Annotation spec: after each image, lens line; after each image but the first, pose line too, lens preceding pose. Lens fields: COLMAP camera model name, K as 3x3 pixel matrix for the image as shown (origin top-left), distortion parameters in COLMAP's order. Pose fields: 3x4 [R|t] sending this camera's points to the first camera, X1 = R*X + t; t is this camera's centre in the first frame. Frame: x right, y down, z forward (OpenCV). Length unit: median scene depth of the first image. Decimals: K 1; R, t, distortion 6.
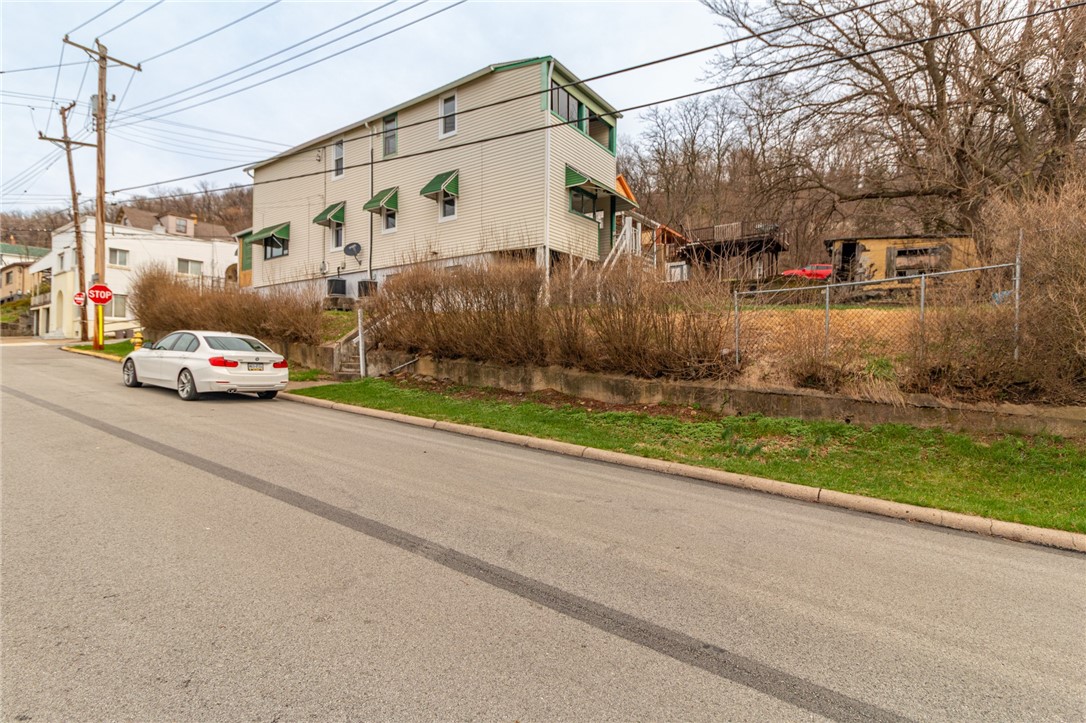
lens RADIAL K [[545.8, 0, 552.8], [0, 545.8, 366.0], [0, 0, 1]] dist [0.027910, 0.000426]
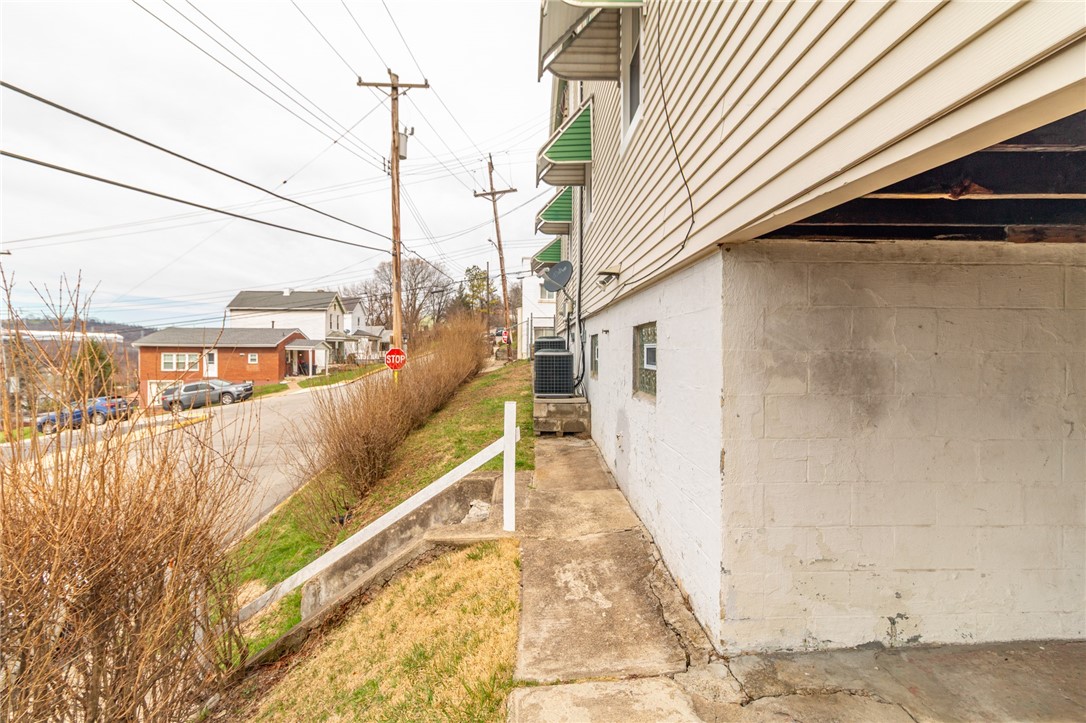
lens RADIAL K [[514.6, 0, 543.2], [0, 514.6, 351.3], [0, 0, 1]] dist [0.002483, 0.000979]
pose [[0.602620, 0.002978, -0.798022, -0.026299], [-0.002666, 0.999995, 0.001718, -0.144360], [0.798024, 0.001092, 0.602625, 0.703074]]
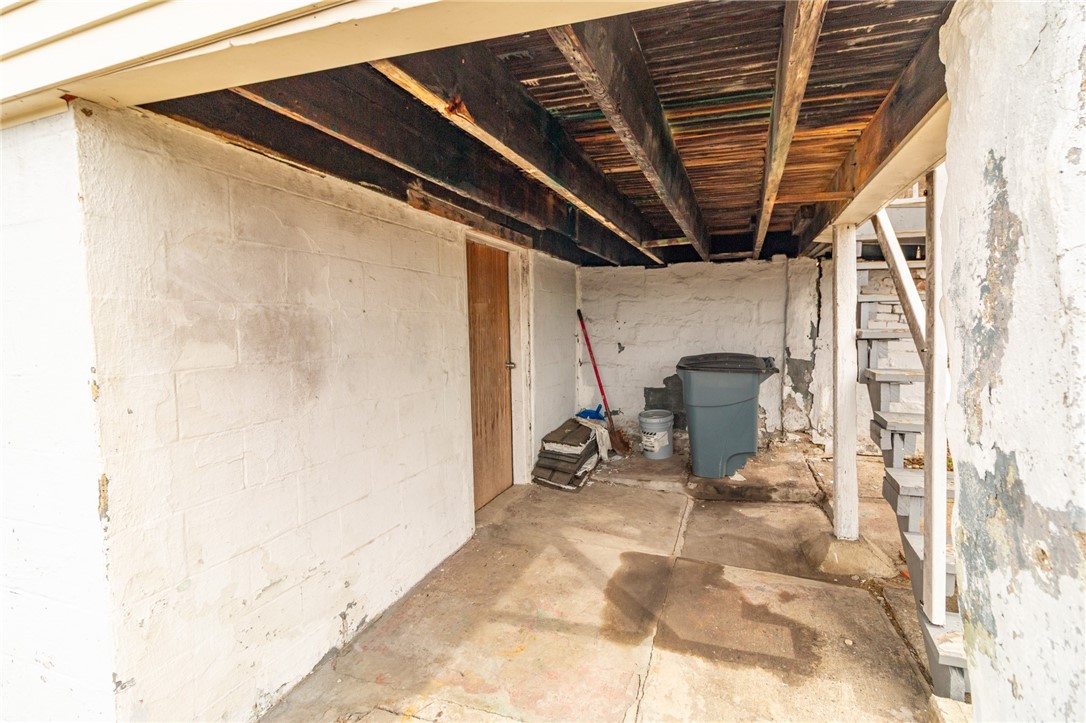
lens RADIAL K [[514.6, 0, 541.8], [0, 514.6, 355.4], [0, 0, 1]] dist [0.002483, 0.000979]
pose [[0.966433, -0.040203, 0.253753, -0.055826], [0.028996, 0.998438, 0.047754, -0.138961], [-0.255276, -0.038793, 0.966090, 0.728325]]
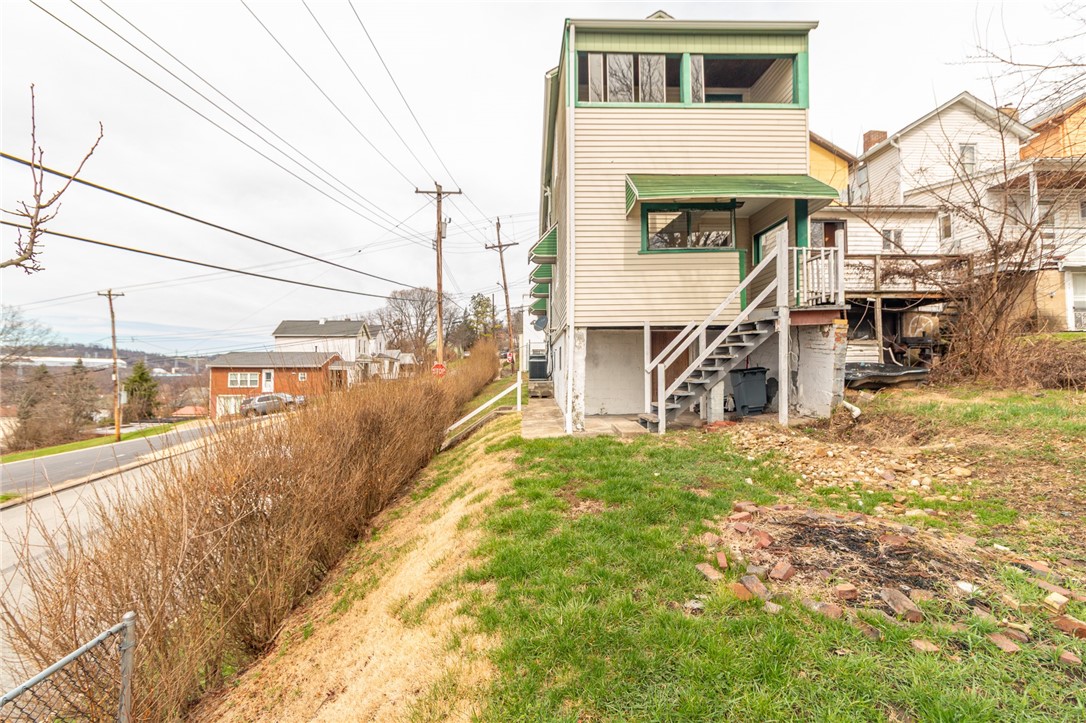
lens RADIAL K [[514.6, 0, 540.5], [0, 514.6, 365.6], [0, 0, 1]] dist [0.002483, 0.000979]
pose [[0.596495, -0.013998, -0.802494, 0.315843], [0.003033, 0.999880, -0.015187, -0.123149], [0.802611, 0.006625, 0.596466, 0.466838]]
